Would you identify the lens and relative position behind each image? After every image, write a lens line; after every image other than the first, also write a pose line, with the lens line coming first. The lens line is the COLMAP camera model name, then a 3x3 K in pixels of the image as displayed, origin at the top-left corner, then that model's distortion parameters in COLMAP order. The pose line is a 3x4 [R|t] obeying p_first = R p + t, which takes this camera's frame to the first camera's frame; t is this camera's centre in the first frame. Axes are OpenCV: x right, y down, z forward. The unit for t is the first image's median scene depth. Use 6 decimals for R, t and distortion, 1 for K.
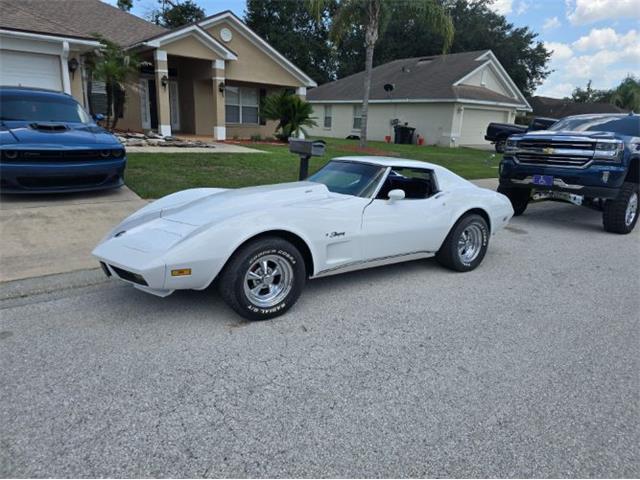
lens RADIAL K [[421.9, 0, 318.4], [0, 421.9, 239.2], [0, 0, 1]] dist [0.044515, -0.040894]
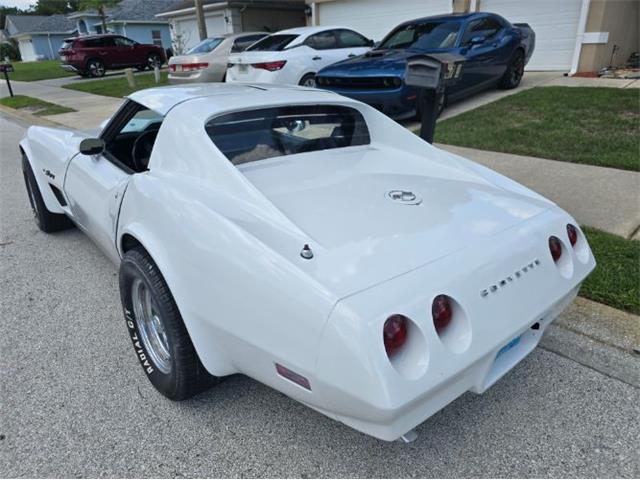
lens RADIAL K [[433.9, 0, 320.0], [0, 433.9, 240.0], [0, 0, 1]] dist [0.012626, -0.007276]
pose [[0.113413, 0.349654, -0.929989, 0.212906], [-0.229190, 0.919991, 0.317945, -0.064670], [0.966752, 0.177085, 0.184476, 0.317687]]
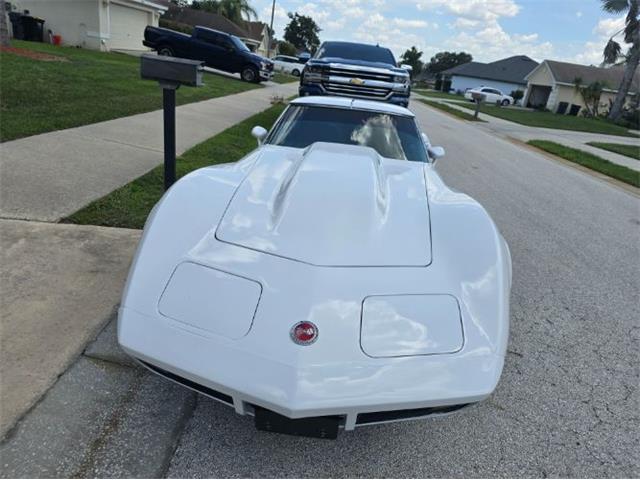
lens RADIAL K [[433.9, 0, 320.0], [0, 433.9, 240.0], [0, 0, 1]] dist [0.012626, -0.007276]
pose [[0.656857, -0.241853, 0.714175, -0.160616], [0.093479, 0.965976, 0.241148, -0.044466], [-0.748199, -0.091639, 0.657116, 0.156193]]
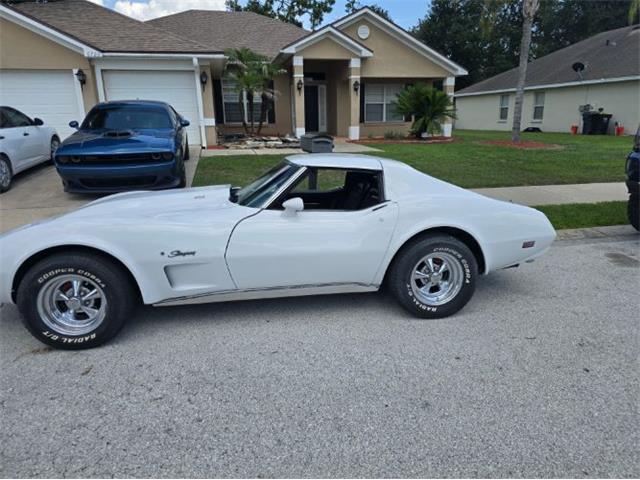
lens RADIAL K [[421.2, 0, 319.4], [0, 421.2, 235.3], [0, 0, 1]] dist [0.041470, -0.035254]
pose [[0.904257, 0.057567, -0.423091, 0.141222], [-0.060564, 0.998144, 0.006370, -0.015519], [0.422673, 0.019864, 0.906065, 0.092097]]
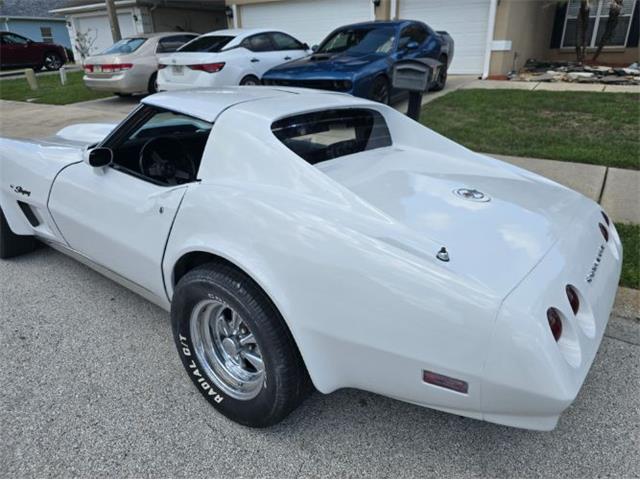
lens RADIAL K [[432.1, 0, 331.4], [0, 432.1, 229.1], [0, 0, 1]] dist [0.028565, -0.025735]
pose [[0.329367, 0.310104, -0.891826, 0.201666], [-0.220910, 0.943622, 0.246529, -0.055997], [0.917996, 0.115814, 0.379303, 0.279744]]
